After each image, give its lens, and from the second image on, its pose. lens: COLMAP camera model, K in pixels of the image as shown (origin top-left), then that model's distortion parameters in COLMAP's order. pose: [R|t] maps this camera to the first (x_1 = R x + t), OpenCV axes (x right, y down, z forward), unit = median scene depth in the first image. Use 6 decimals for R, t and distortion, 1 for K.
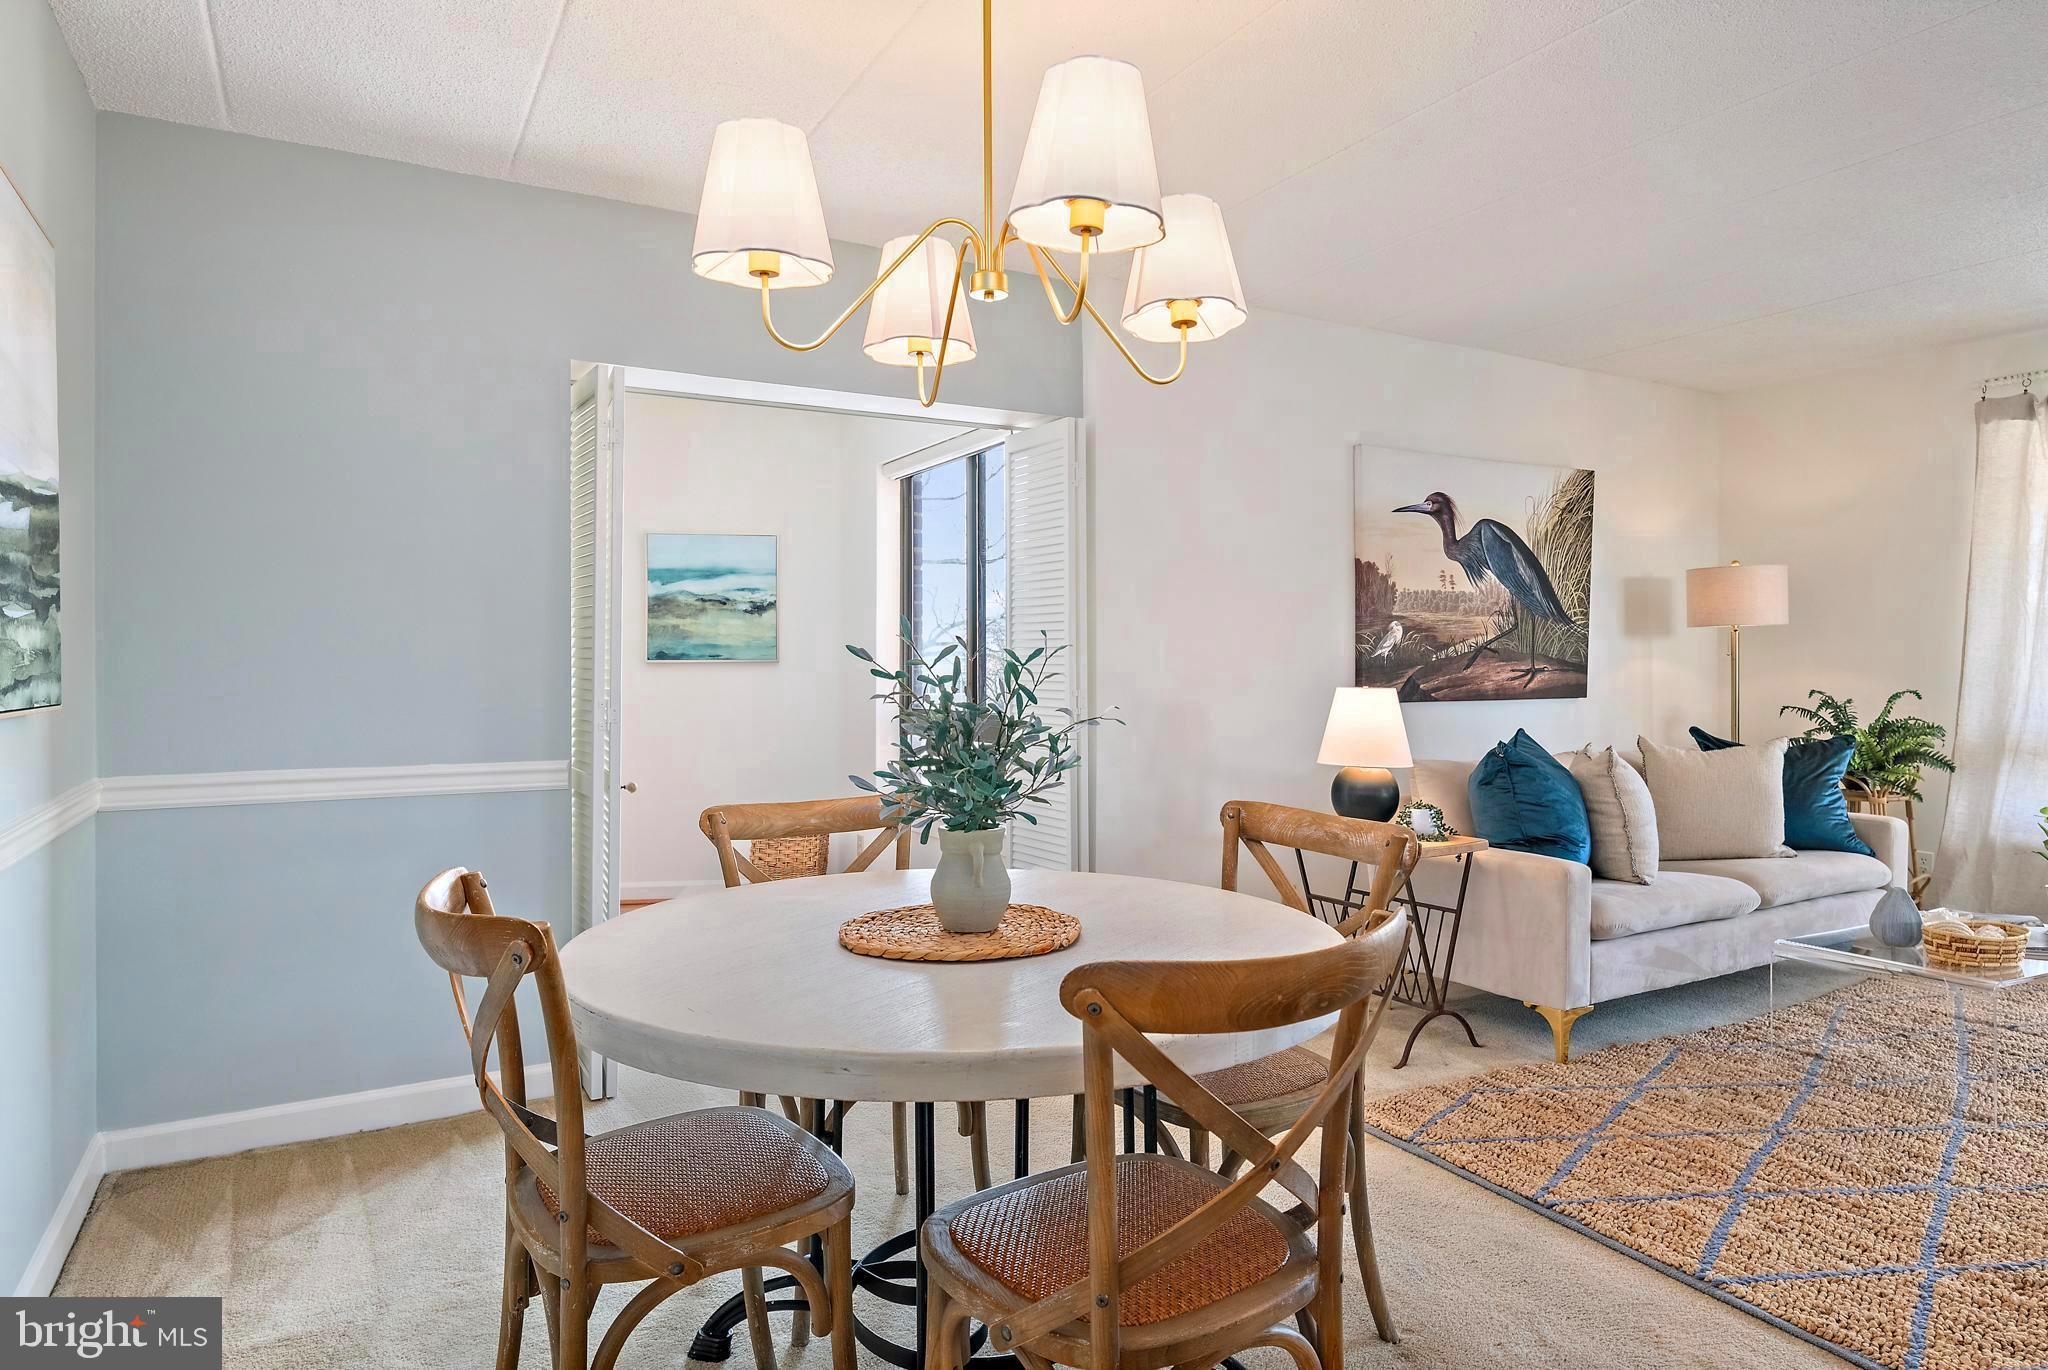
lens RADIAL K [[1180.1, 0, 1044.7], [0, 1180.1, 666.9], [0, 0, 1]] dist [-0.001016, -0.003428]
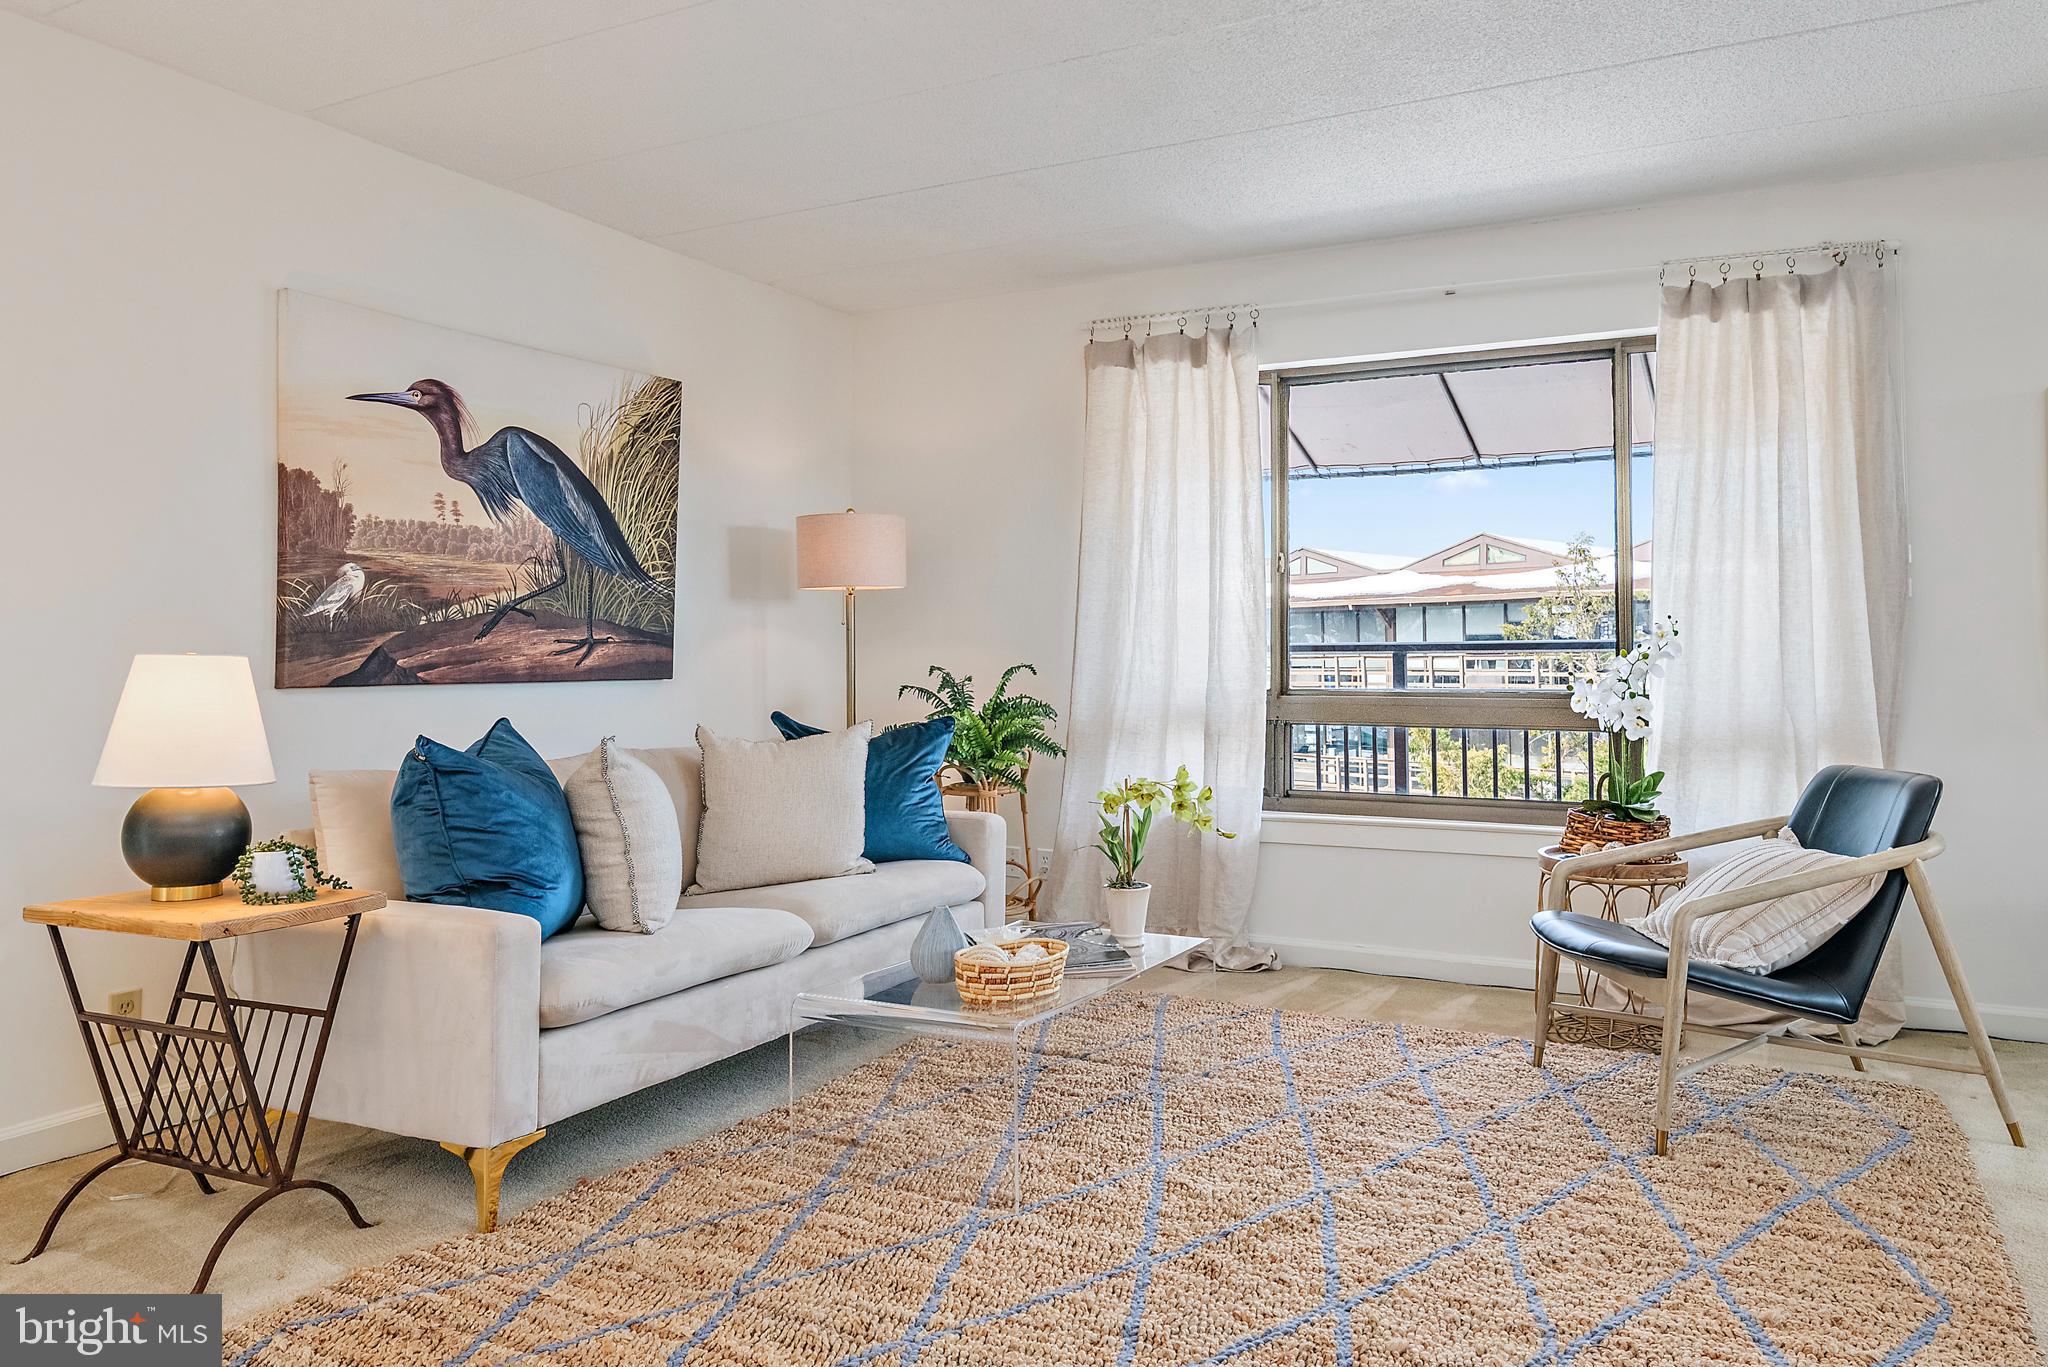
lens RADIAL K [[1392.7, 0, 1067.7], [0, 1392.7, 607.0], [0, 0, 1]] dist [0.005471, -0.002163]
pose [[0.836236, 0.016795, 0.548112, 0.199326], [0.006126, 0.999182, -0.039962, 0.018930], [-0.548335, 0.036776, 0.835450, 0.123496]]
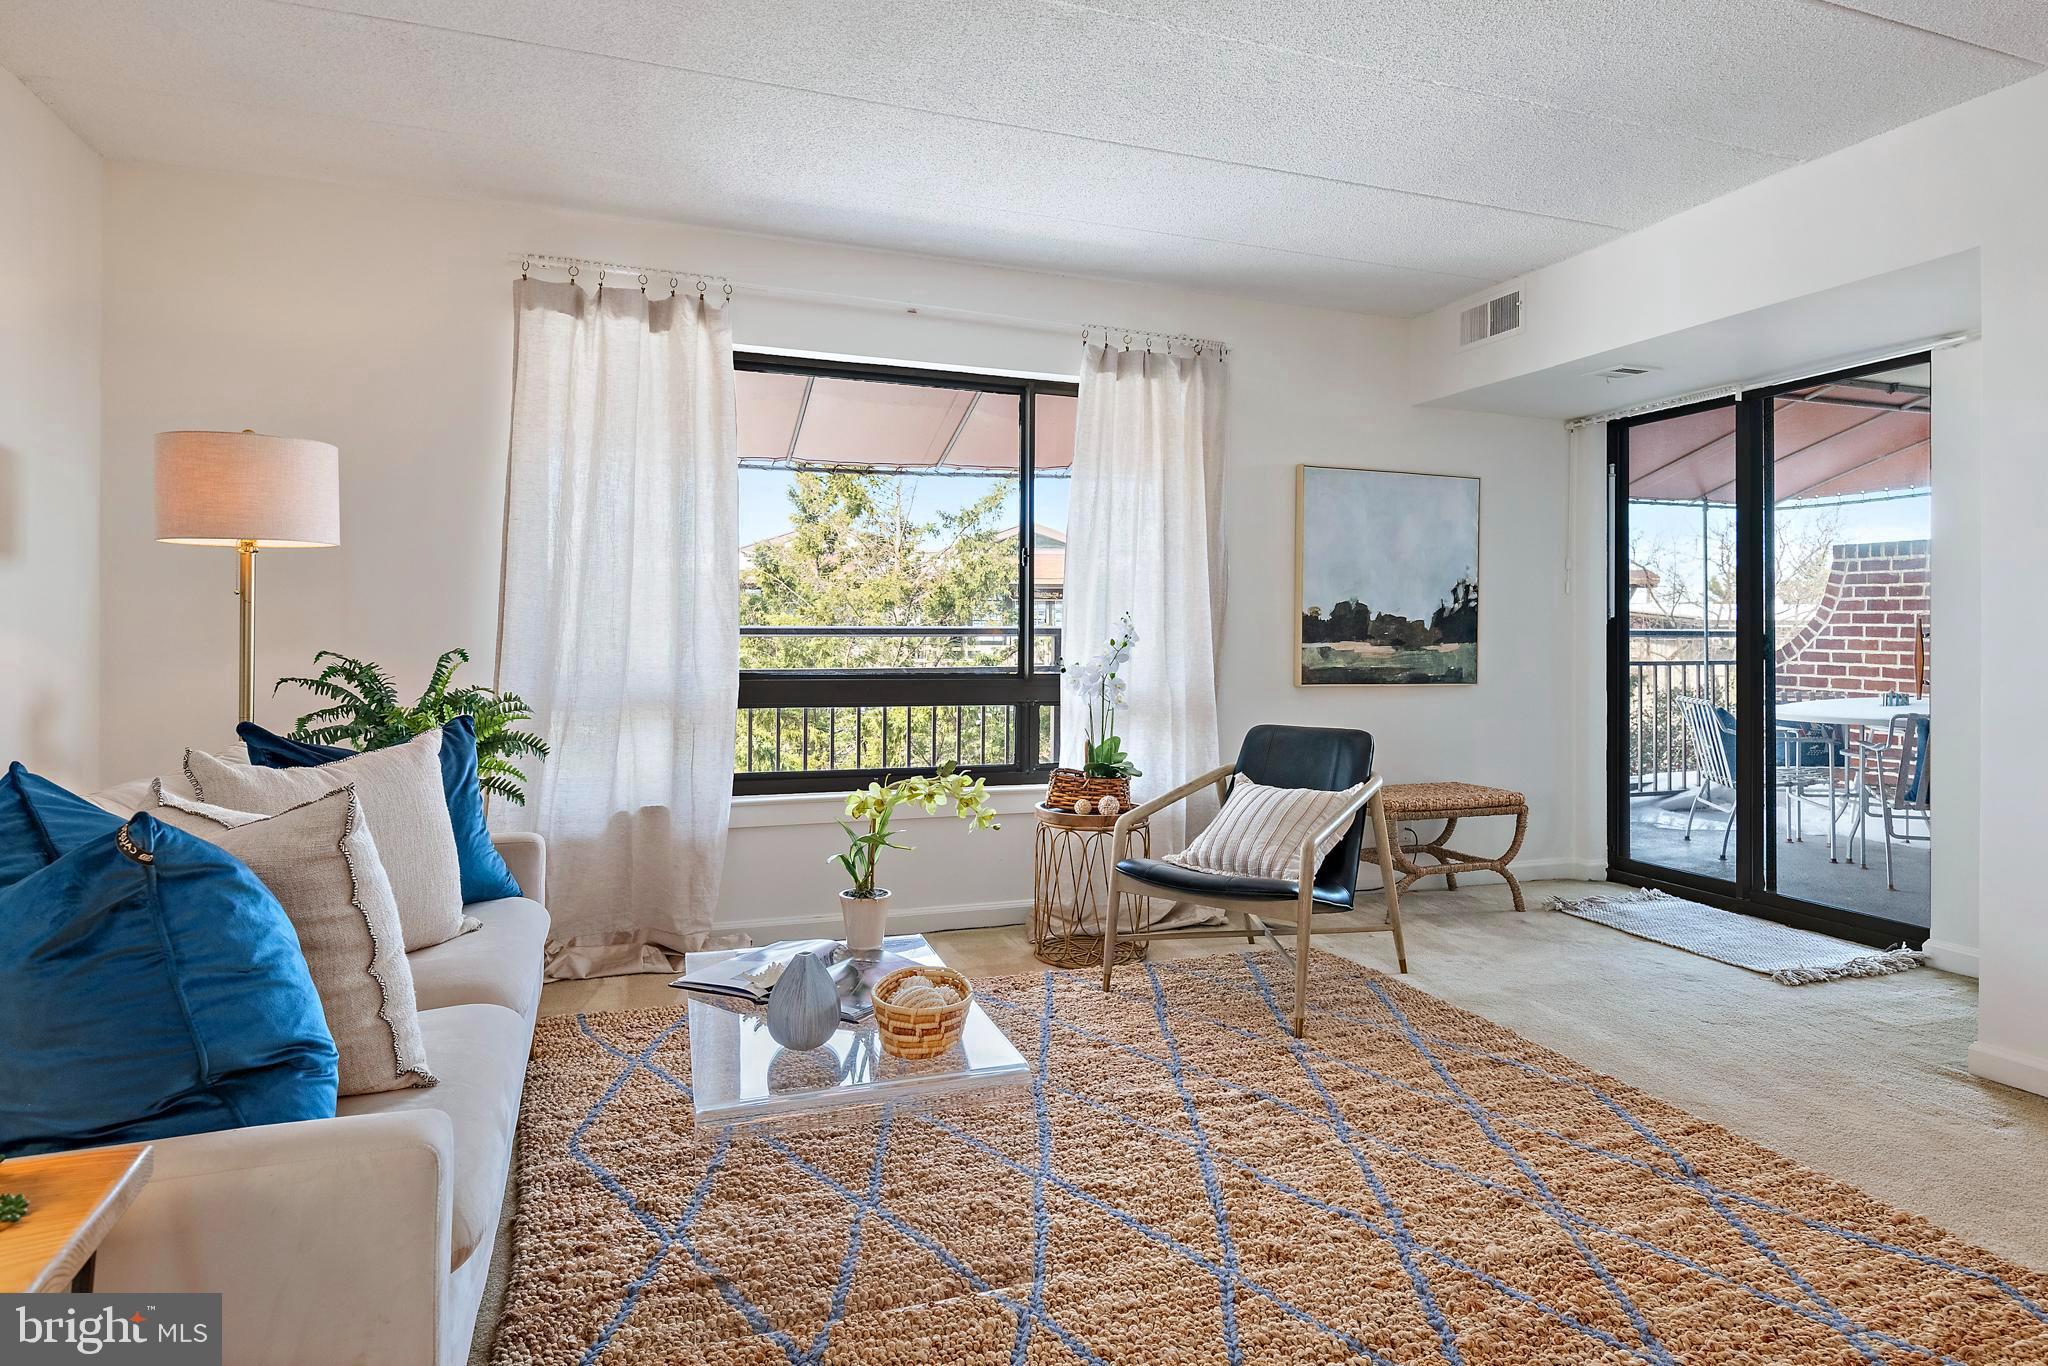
lens RADIAL K [[1166.1, 0, 1034.3], [0, 1166.1, 641.1], [0, 0, 1]] dist [0.002375, -0.000046]
pose [[0.169543, -0.004626, 0.985512, 0.087001], [-0.001169, 0.999987, 0.004895, 0.010842], [-0.985522, -0.001982, 0.169535, 0.537017]]
